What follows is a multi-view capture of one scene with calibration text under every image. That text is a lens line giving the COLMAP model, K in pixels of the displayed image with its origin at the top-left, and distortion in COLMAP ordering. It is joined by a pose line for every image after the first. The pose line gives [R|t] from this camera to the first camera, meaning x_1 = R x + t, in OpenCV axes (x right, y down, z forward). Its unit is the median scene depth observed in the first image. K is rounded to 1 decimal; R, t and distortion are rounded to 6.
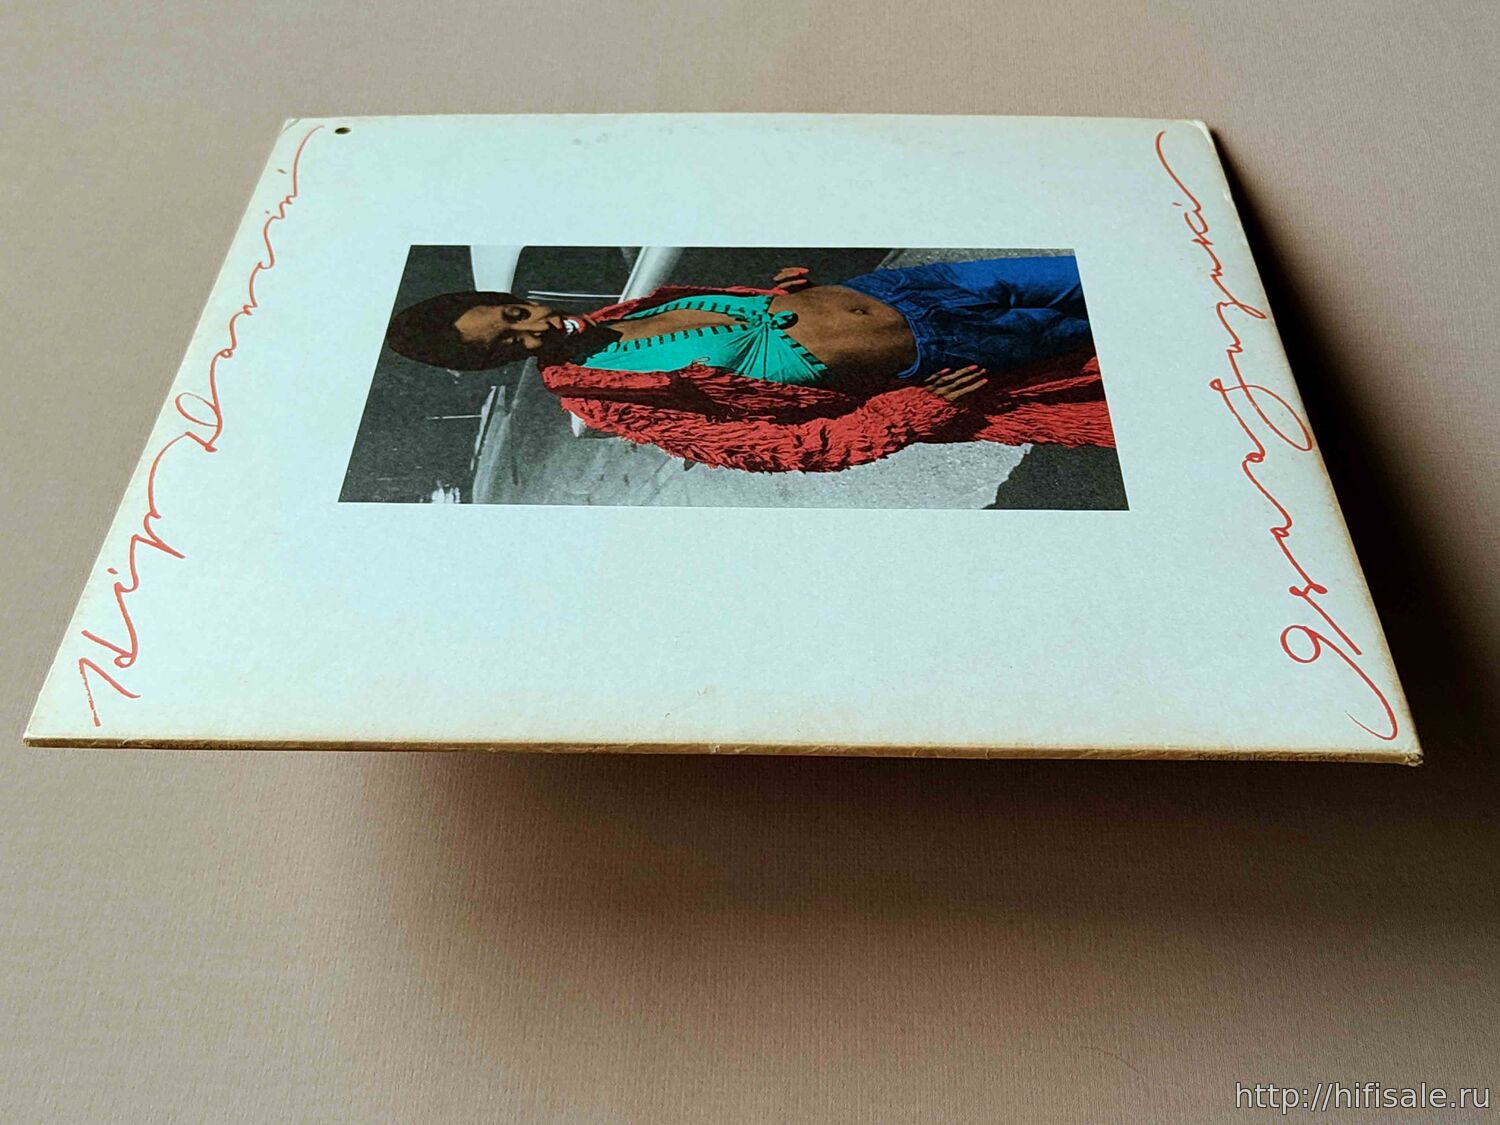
lens RADIAL K [[2147.5, 0, 748.1], [0, 2147.5, 562.2], [0, 0, 1]] dist [0.072474, 0.000000]
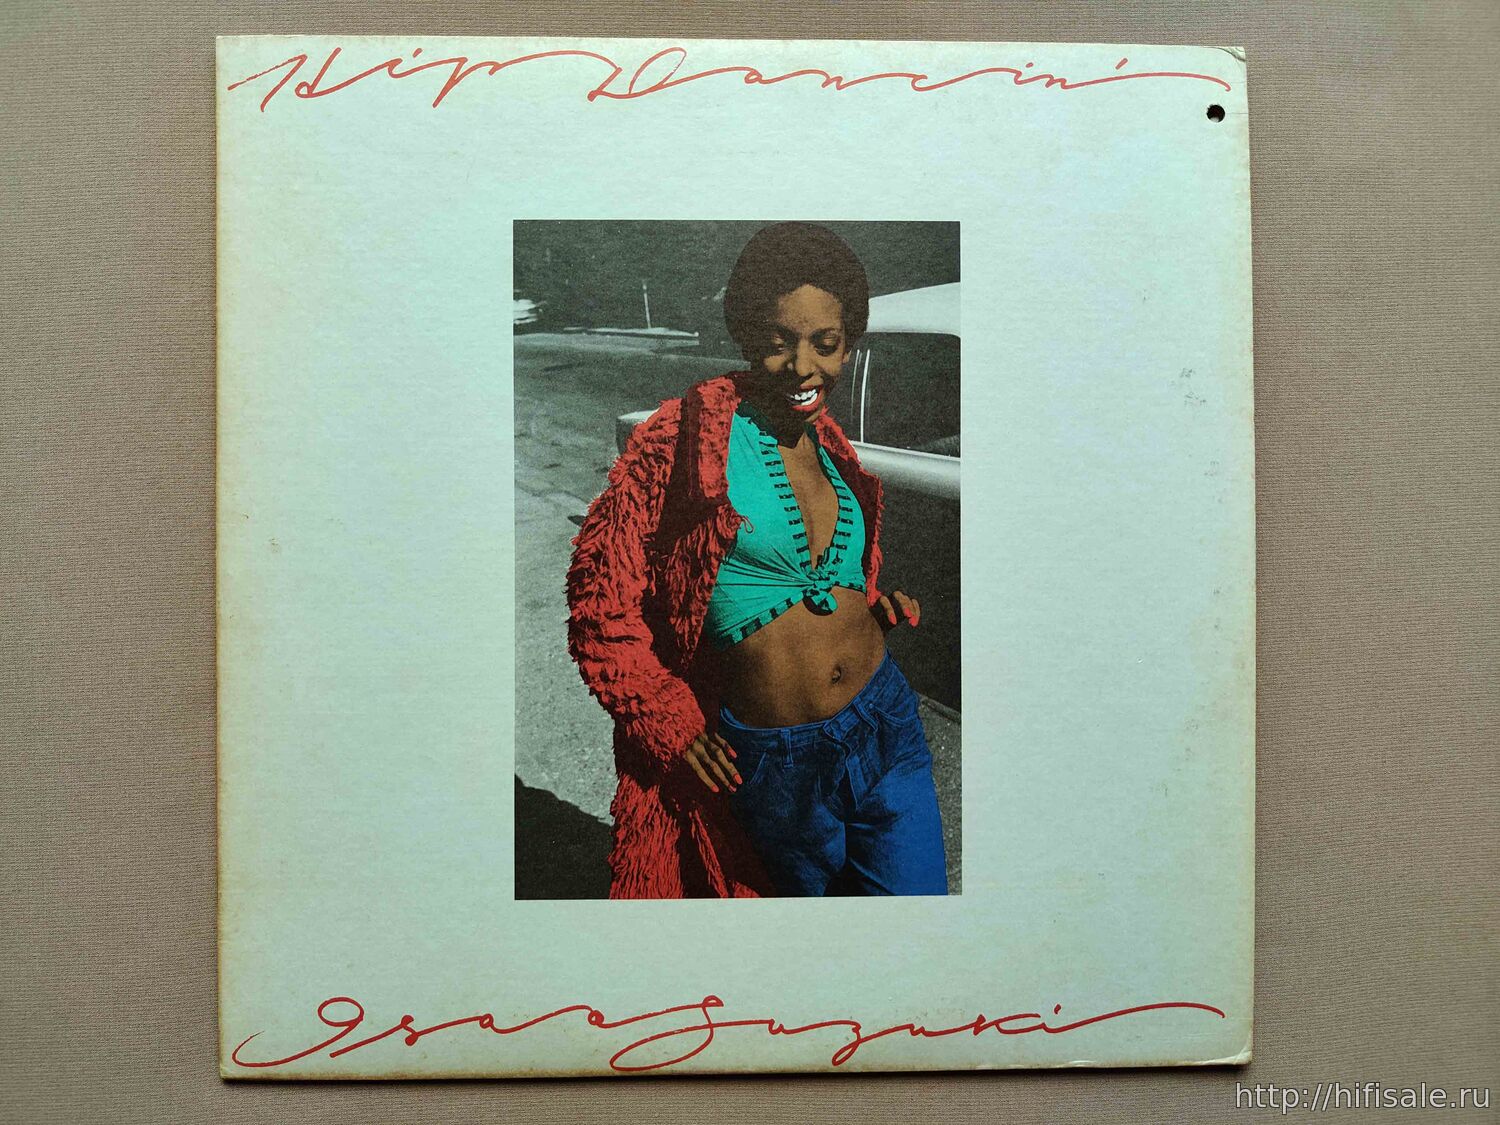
lens RADIAL K [[1041.9, 0, 746.3], [0, 1041.9, 557.8], [0, 0, 1]] dist [-0.003935, -0.011187]
pose [[0.018725, 0.999824, 0.001479, -0.006380], [-0.626579, 0.010582, 0.779286, -0.506369], [0.779133, -0.015519, 0.626667, 0.693046]]
